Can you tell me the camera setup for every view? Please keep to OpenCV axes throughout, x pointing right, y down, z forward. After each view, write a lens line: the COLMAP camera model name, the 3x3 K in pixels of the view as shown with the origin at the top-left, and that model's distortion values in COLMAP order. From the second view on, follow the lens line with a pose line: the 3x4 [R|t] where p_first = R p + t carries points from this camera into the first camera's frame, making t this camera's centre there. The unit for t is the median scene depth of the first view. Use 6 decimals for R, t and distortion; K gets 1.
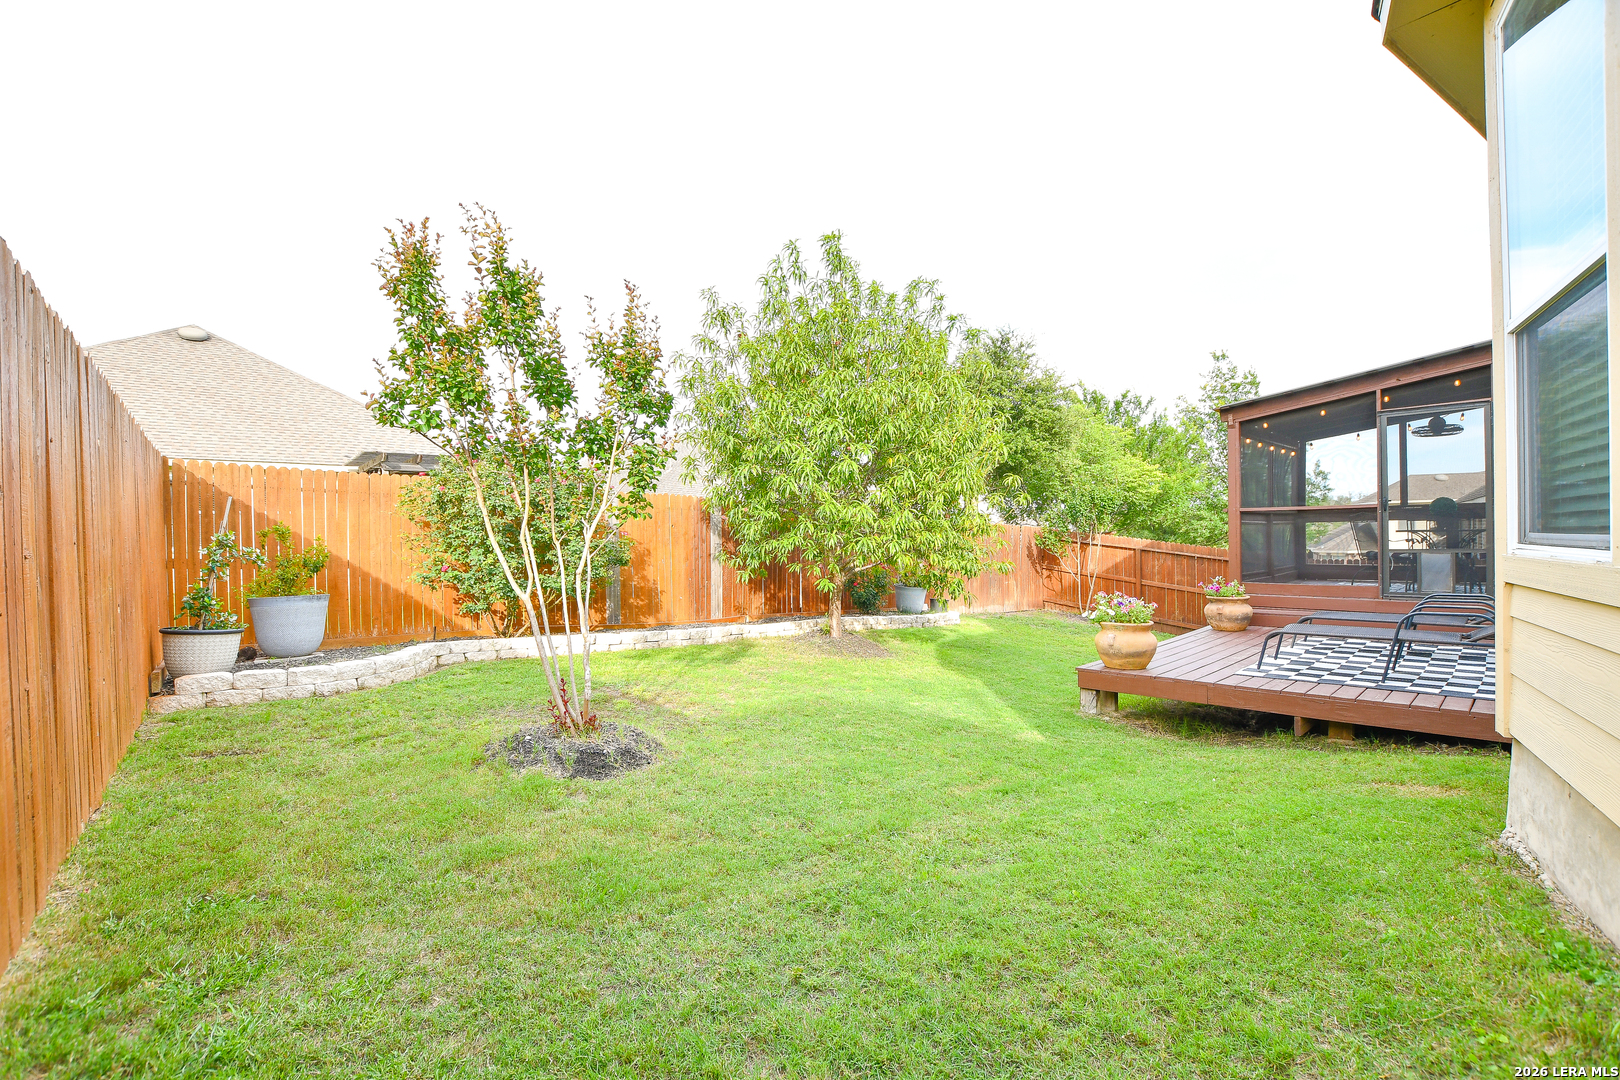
lens RADIAL K [[719.5, 0, 812.7], [0, 719.5, 534.0], [0, 0, 1]] dist [-0.030327, 0.000192]
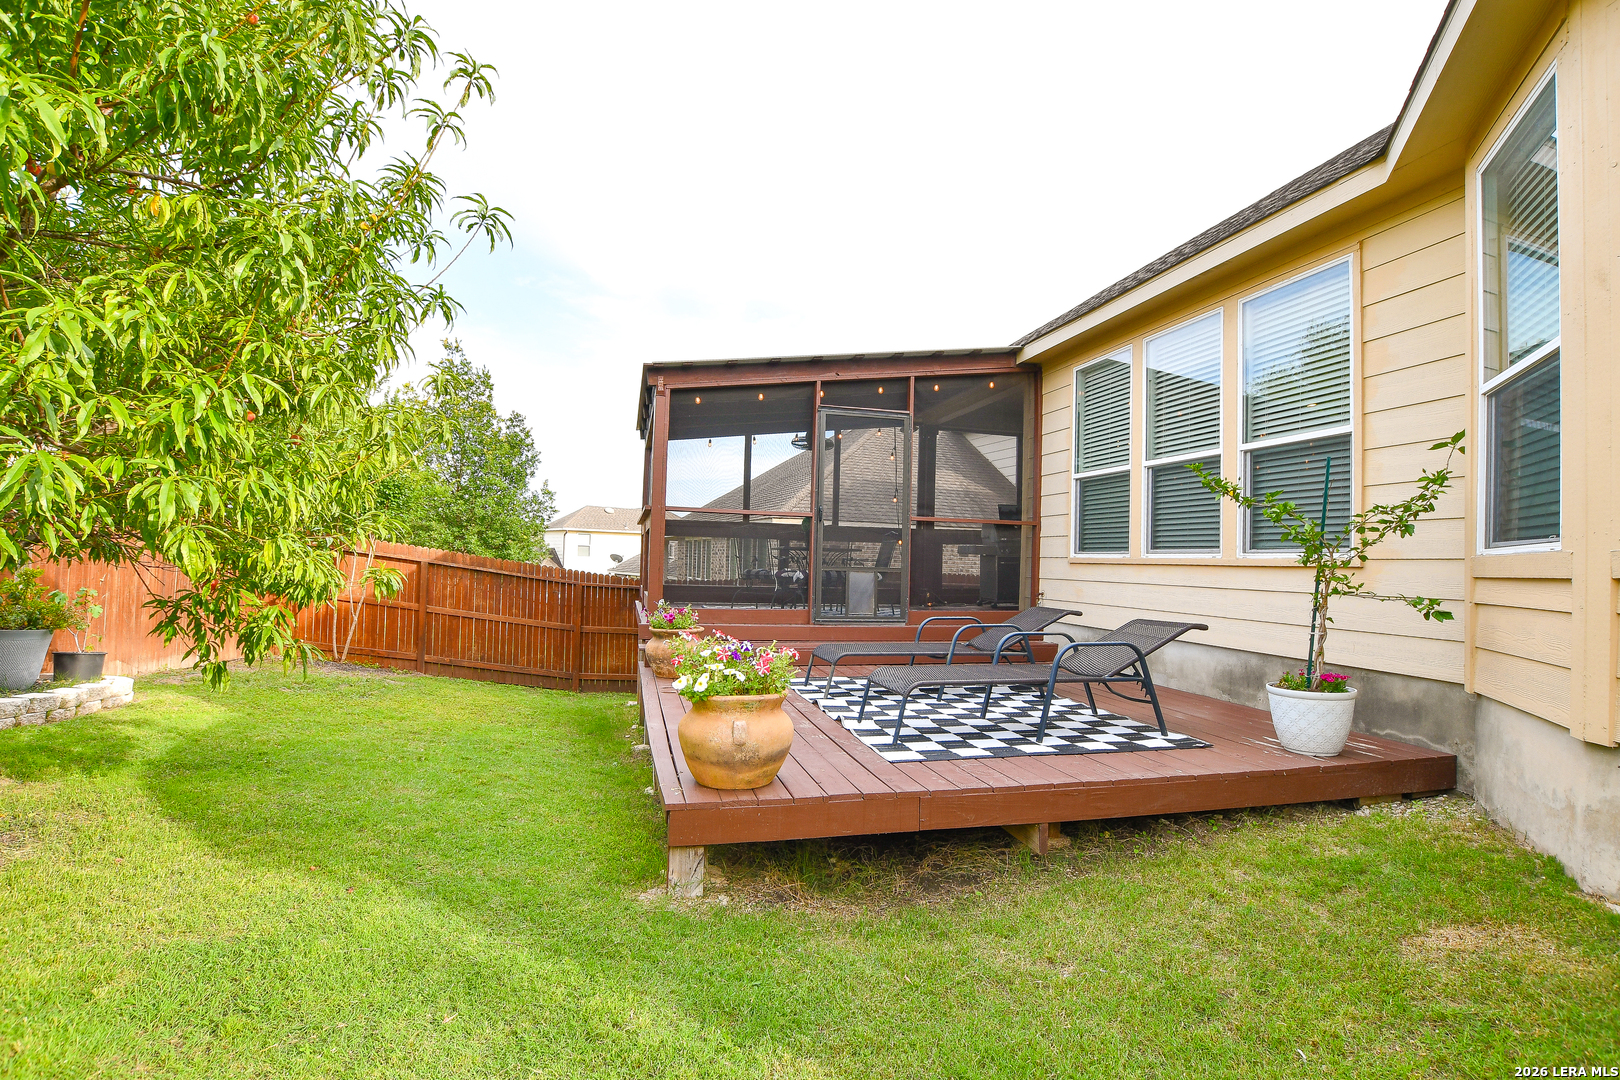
lens RADIAL K [[799.6, 0, 810.0], [0, 799.6, 540.0], [0, 0, 1]] dist [-0.000032, 0.000134]
pose [[0.537692, 0.053828, 0.841421, -0.009306], [-0.040572, 0.998456, -0.037948, 0.018444], [-0.842165, -0.013734, 0.539045, 0.336673]]
